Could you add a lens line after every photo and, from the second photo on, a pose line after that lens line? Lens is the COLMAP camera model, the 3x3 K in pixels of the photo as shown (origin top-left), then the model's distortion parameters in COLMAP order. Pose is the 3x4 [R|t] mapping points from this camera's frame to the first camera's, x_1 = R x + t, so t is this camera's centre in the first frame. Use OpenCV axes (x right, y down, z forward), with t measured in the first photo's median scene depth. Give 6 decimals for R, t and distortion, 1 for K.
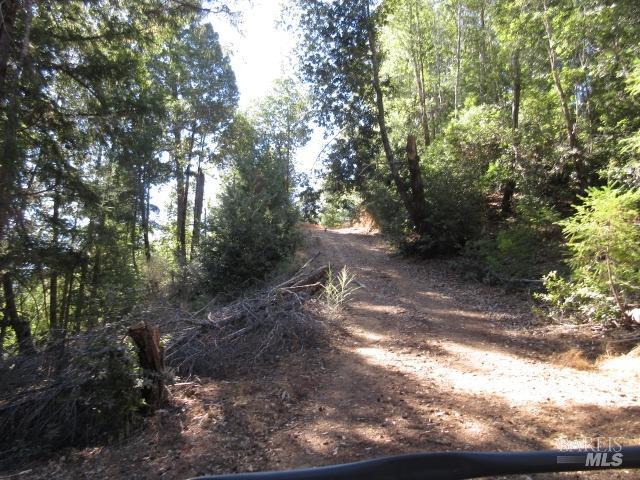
lens RADIAL K [[486.8, 0, 321.8], [0, 486.8, 239.9], [0, 0, 1]] dist [0.025857, -0.004746]
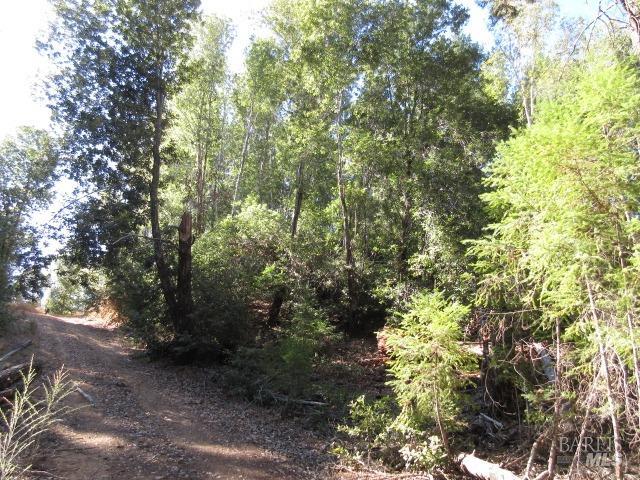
lens RADIAL K [[486.8, 0, 320.9], [0, 486.8, 245.2], [0, 0, 1]] dist [0.025857, -0.004746]
pose [[0.866189, 0.206596, 0.455010, 0.008203], [-0.109024, 0.966731, -0.231396, 0.008879], [-0.487678, 0.150826, 0.859896, 0.149660]]
